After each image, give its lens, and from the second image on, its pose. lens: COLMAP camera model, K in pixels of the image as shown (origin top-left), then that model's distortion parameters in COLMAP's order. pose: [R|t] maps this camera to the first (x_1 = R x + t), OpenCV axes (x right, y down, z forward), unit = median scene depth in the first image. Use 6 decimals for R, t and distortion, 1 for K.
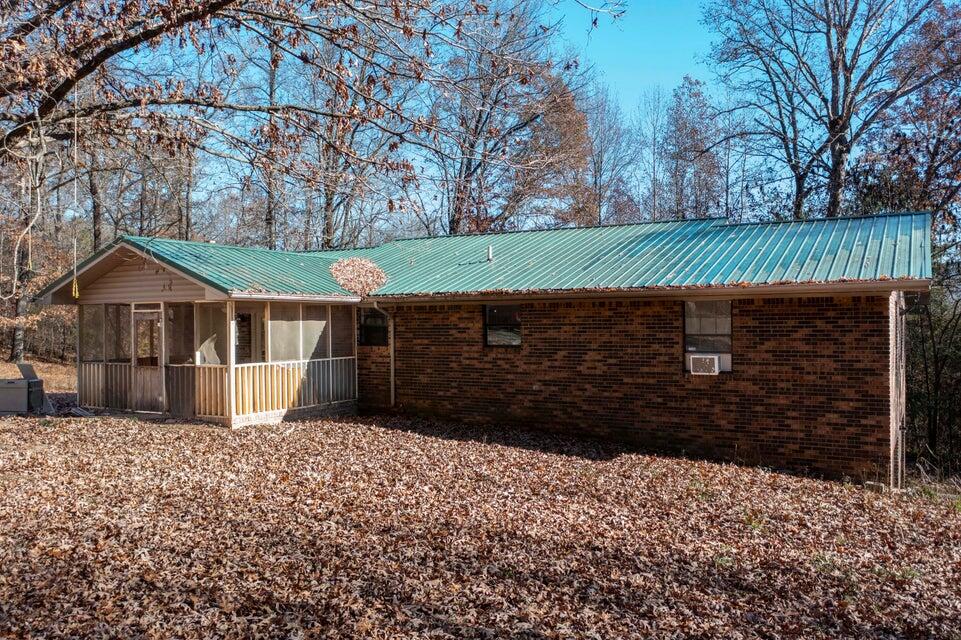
lens RADIAL K [[775.4, 0, 480.5], [0, 775.4, 321.1], [0, 0, 1]] dist [0.000101, -0.000316]
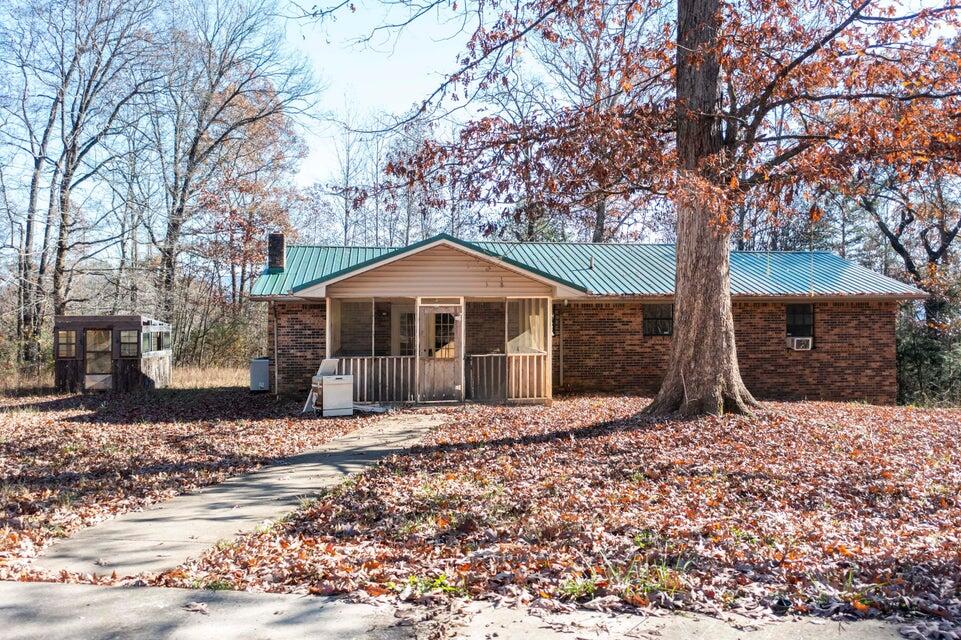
lens RADIAL K [[775.4, 0, 480.4], [0, 775.4, 319.1], [0, 0, 1]] dist [0.000101, -0.000316]
pose [[0.788953, 0.001927, 0.614451, -1.159596], [-0.000184, 0.999996, -0.002899, 0.010025], [-0.614454, 0.002174, 0.788950, 0.150718]]
